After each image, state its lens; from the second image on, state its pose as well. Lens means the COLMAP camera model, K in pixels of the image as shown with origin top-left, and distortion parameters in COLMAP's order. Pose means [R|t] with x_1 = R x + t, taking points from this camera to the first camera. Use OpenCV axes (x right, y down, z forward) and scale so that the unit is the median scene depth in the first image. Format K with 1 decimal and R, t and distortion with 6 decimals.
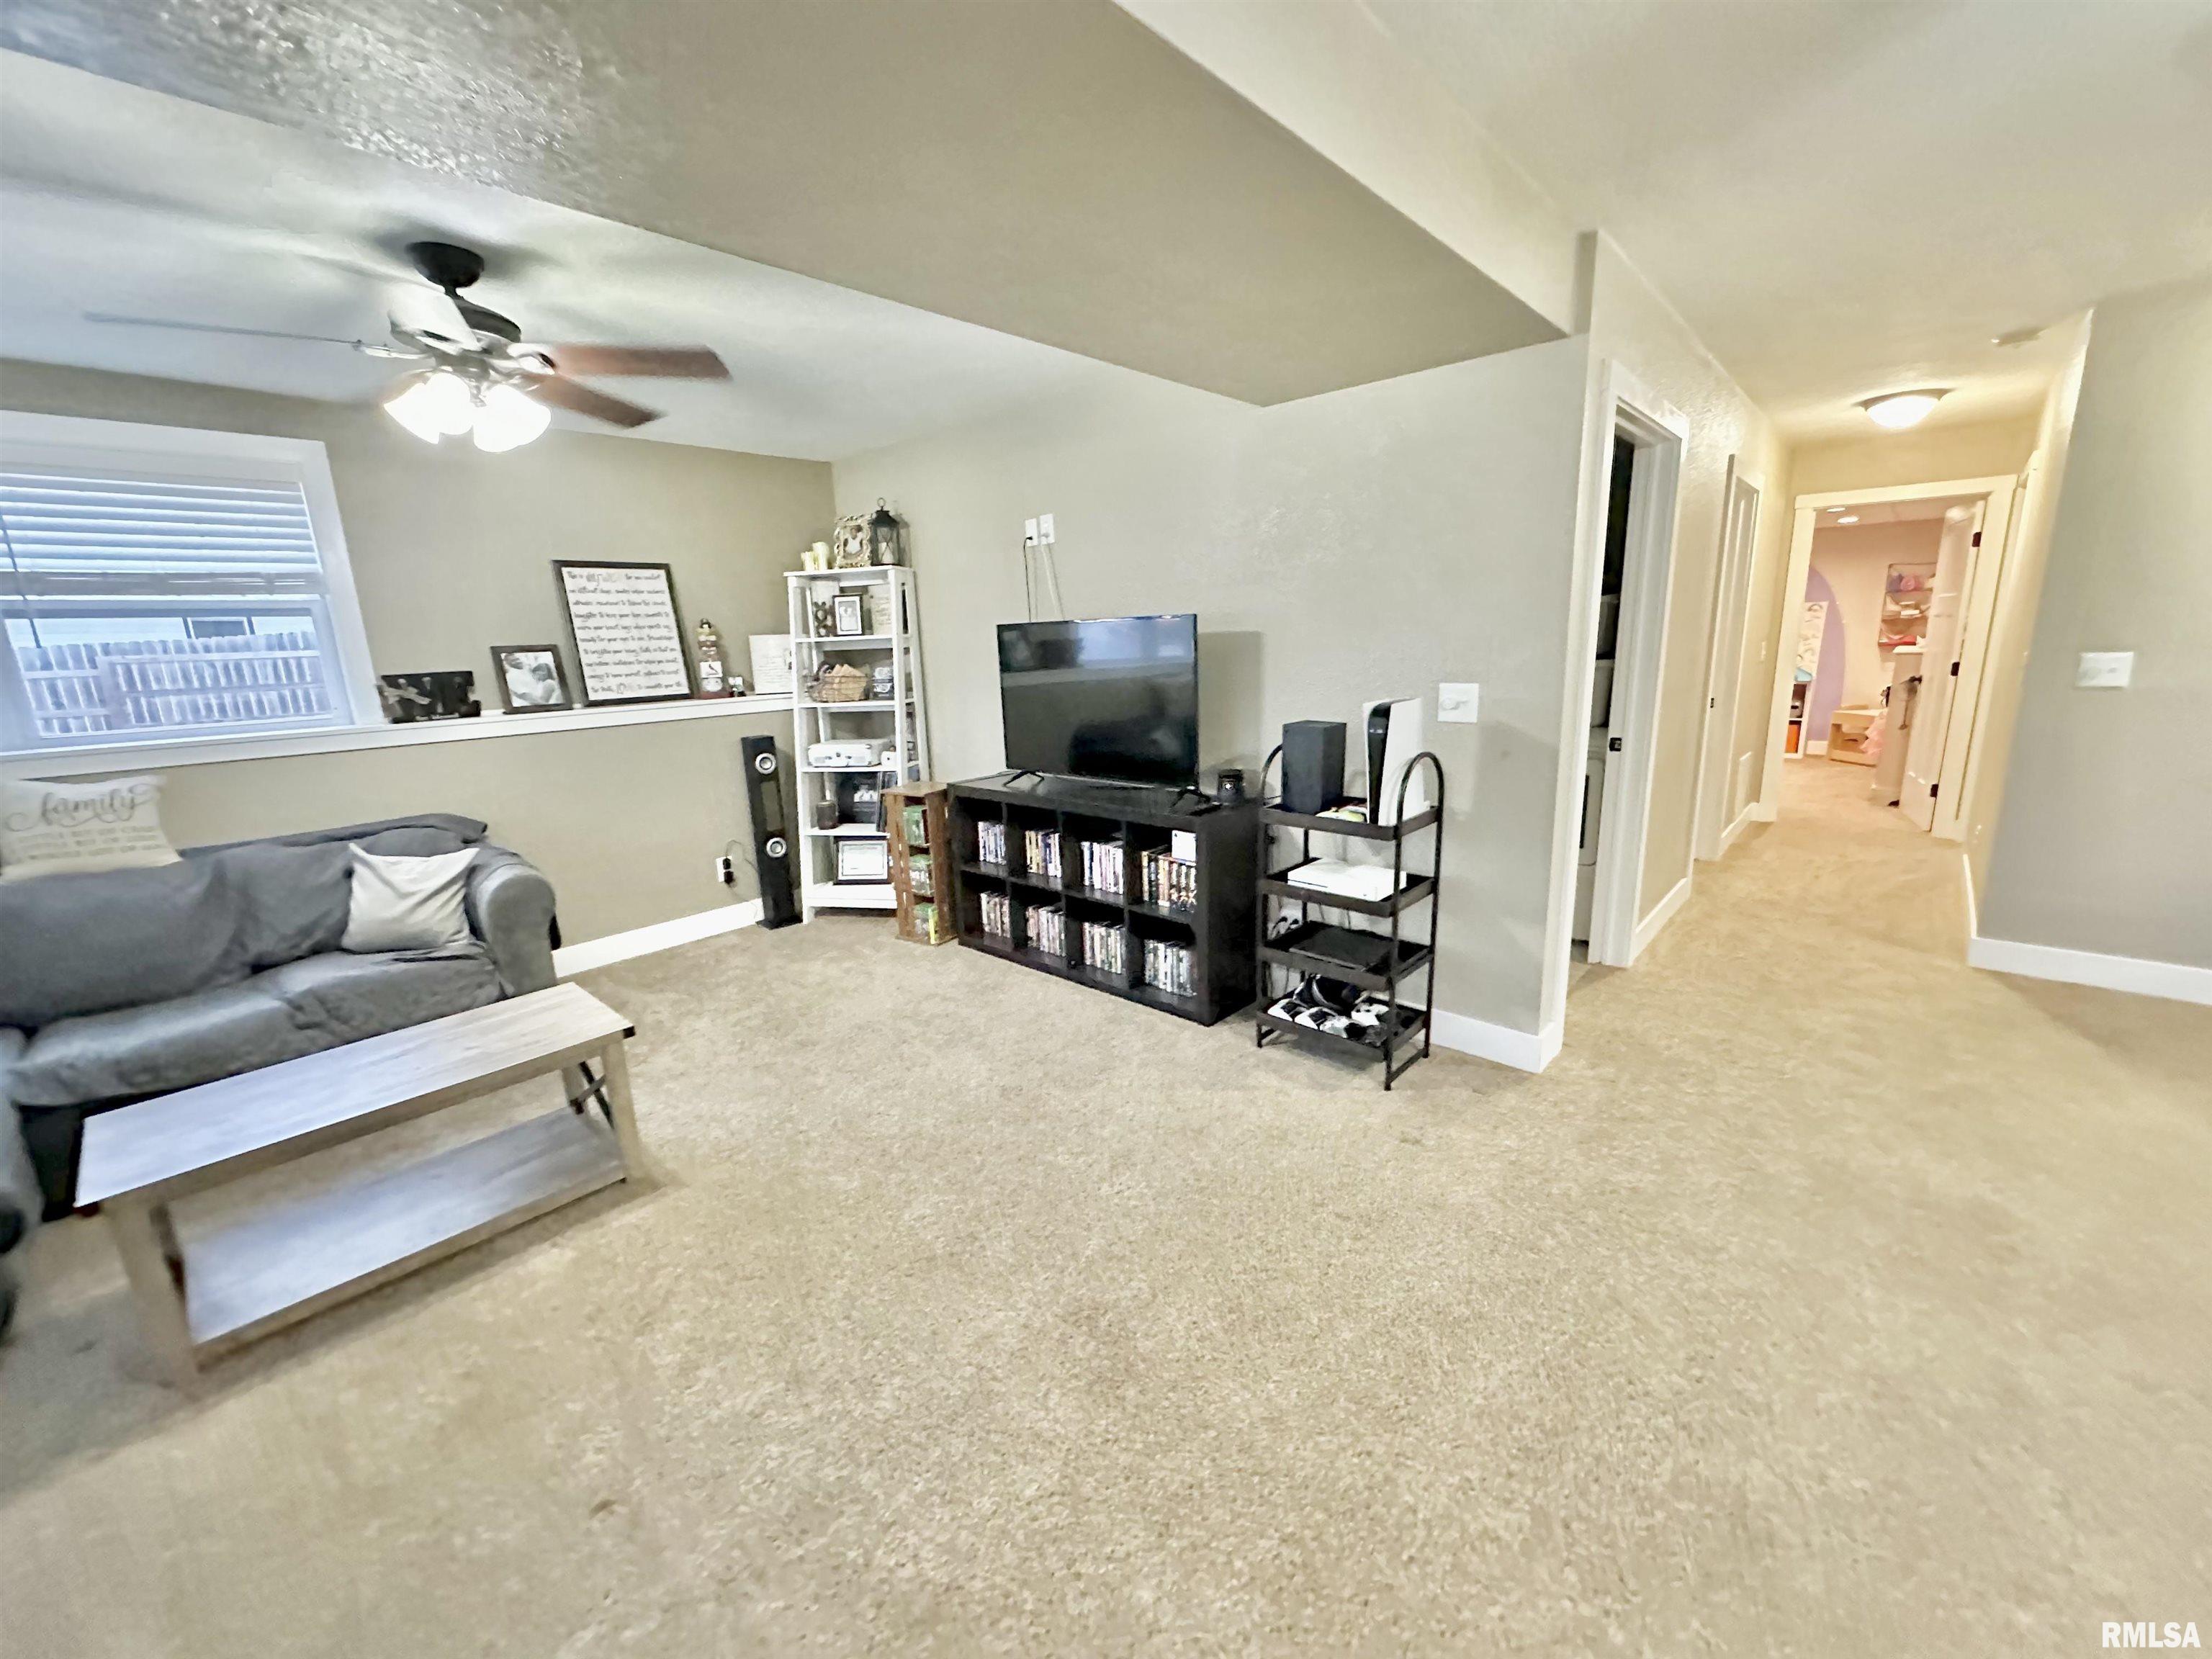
lens RADIAL K [[880.4, 0, 1102.2], [0, 880.4, 830.5], [0, 0, 1]] dist [-0.003755, 0.000827]
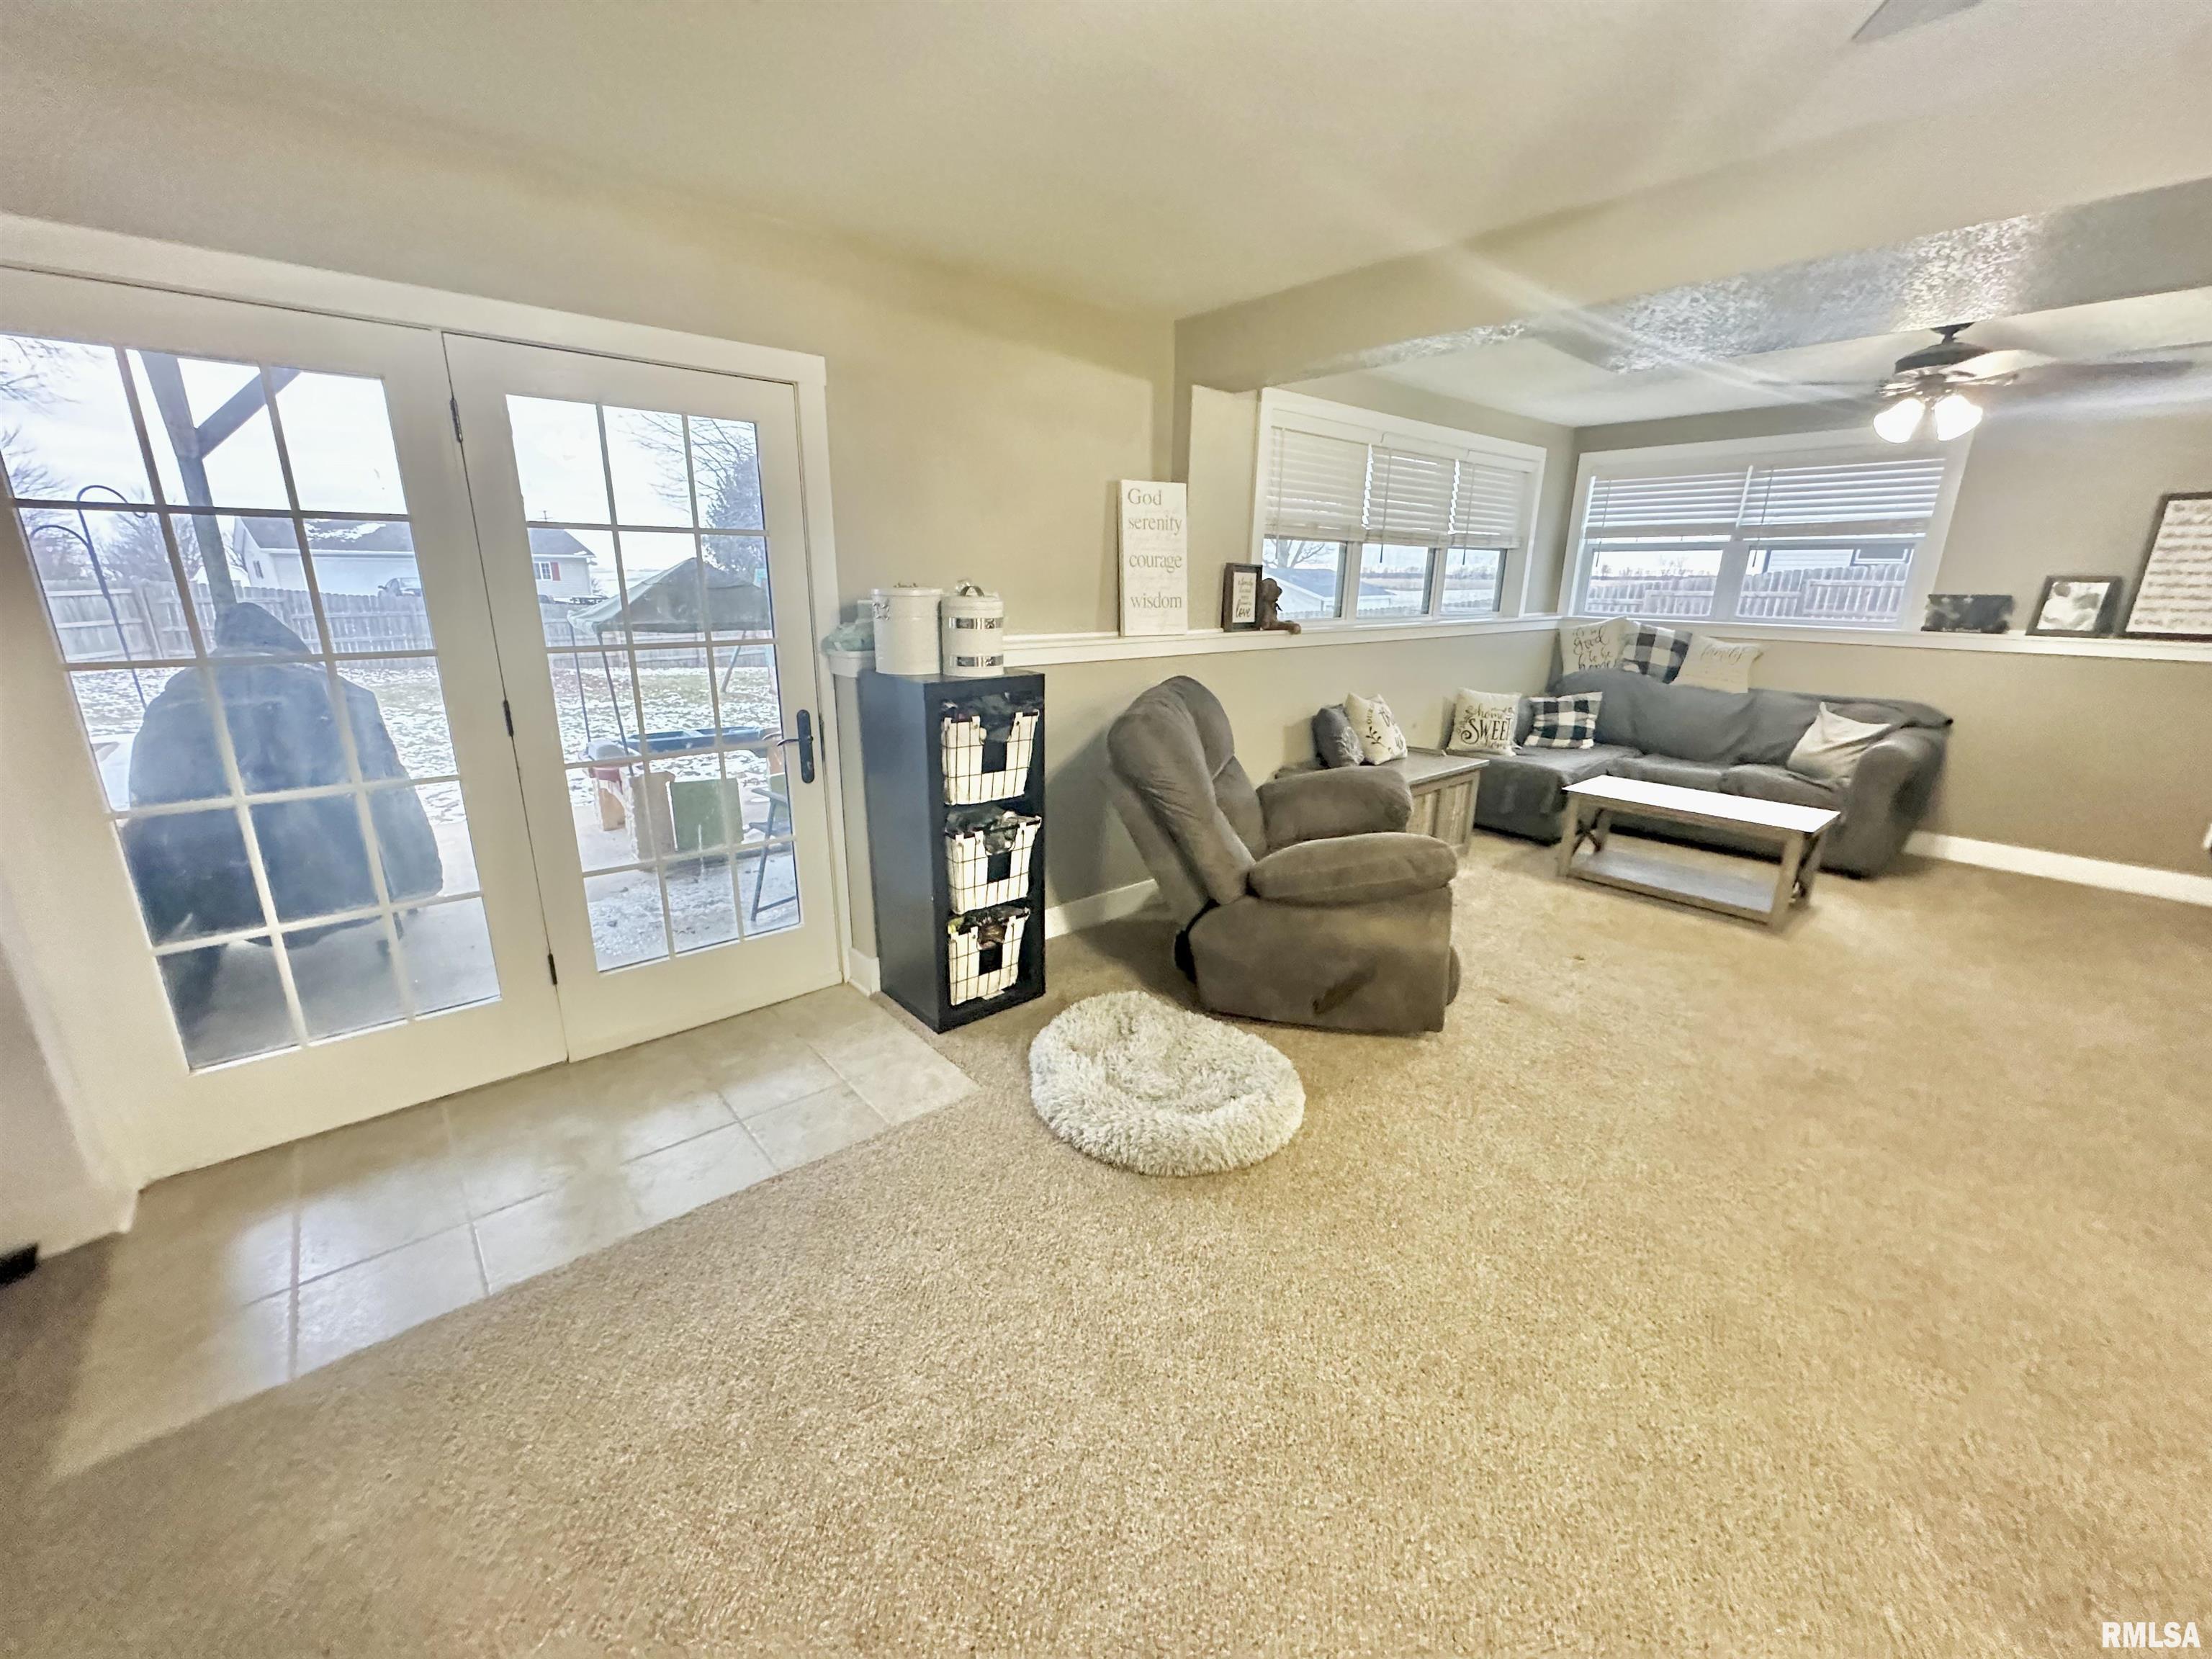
lens RADIAL K [[882.4, 0, 1104.9], [0, 882.4, 832.5], [0, 0, 1]] dist [-0.003981, 0.000610]
pose [[-0.115480, 0.312989, -0.942710, 0.645298], [-0.221155, 0.917137, 0.331589, -0.007410], [0.968377, 0.246777, -0.036692, -0.079469]]
